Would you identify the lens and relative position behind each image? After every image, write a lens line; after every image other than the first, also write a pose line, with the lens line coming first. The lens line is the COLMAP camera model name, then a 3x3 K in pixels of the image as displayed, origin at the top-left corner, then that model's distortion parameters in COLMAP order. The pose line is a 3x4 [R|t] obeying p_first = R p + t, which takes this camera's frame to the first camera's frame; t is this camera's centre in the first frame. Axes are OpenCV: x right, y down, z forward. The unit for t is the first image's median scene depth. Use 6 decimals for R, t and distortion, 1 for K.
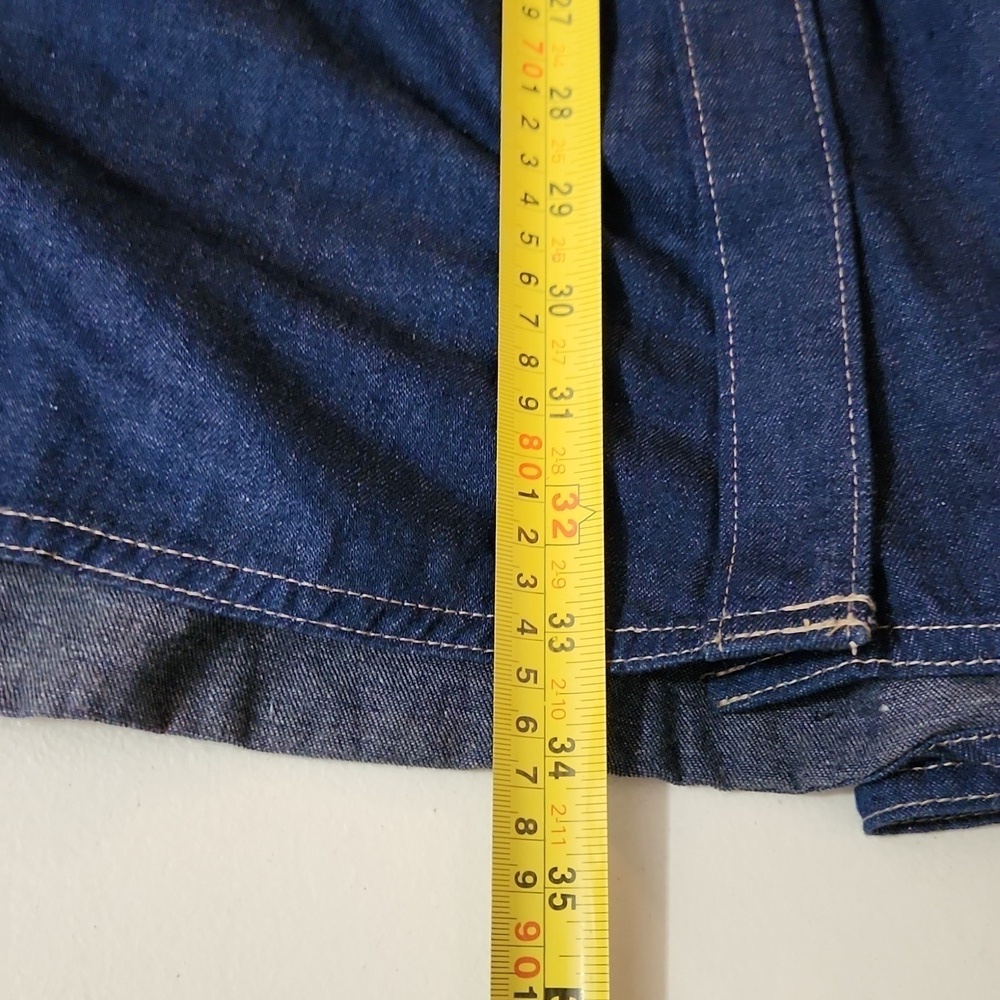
lens RADIAL K [[1623.0, 0, 501.4], [0, 1623.0, 582.6], [0, 0, 1]] dist [0.094104, -0.175445]
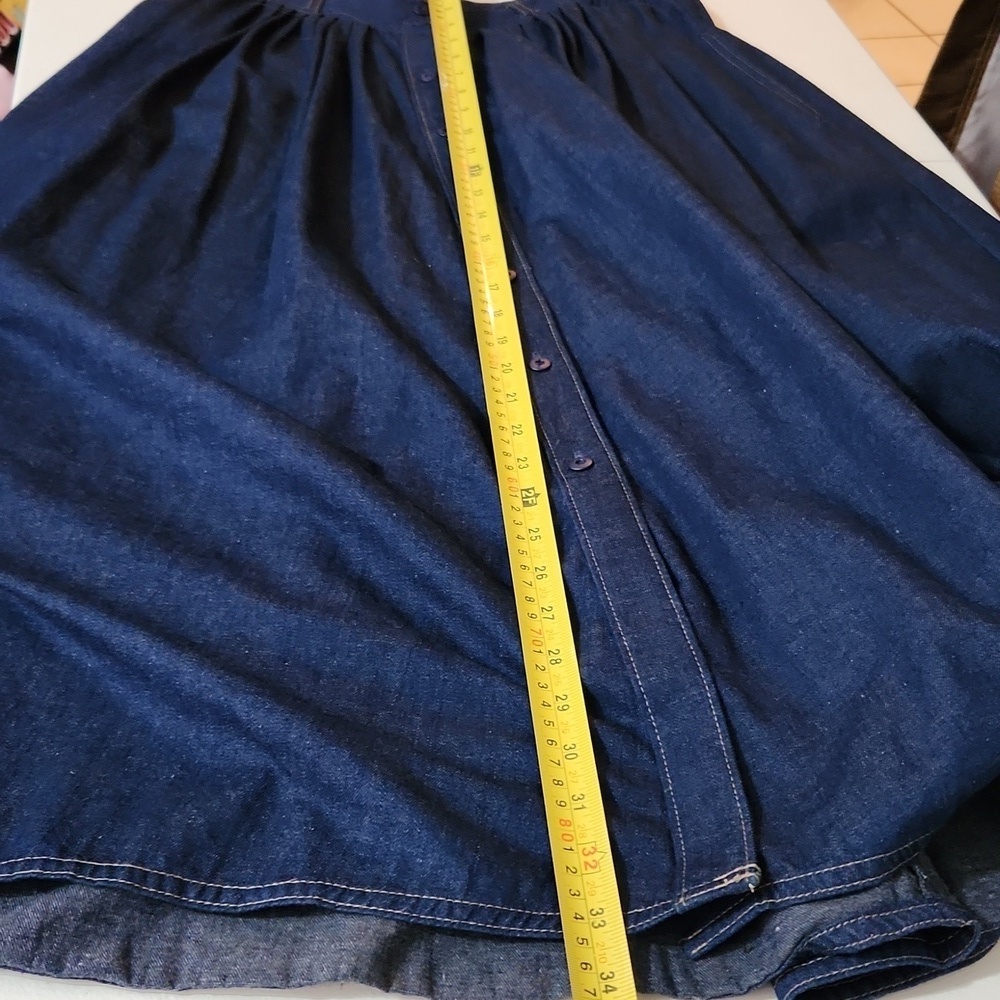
lens RADIAL K [[1939.5, 0, 500.0], [0, 1939.5, 500.0], [0, 0, 1]] dist [0.197586, -2.498745]
pose [[0.992169, -0.107745, 0.063176, -0.157306], [0.124728, 0.881353, -0.455698, 0.592532], [-0.006581, 0.460009, 0.887890, -1.132380]]
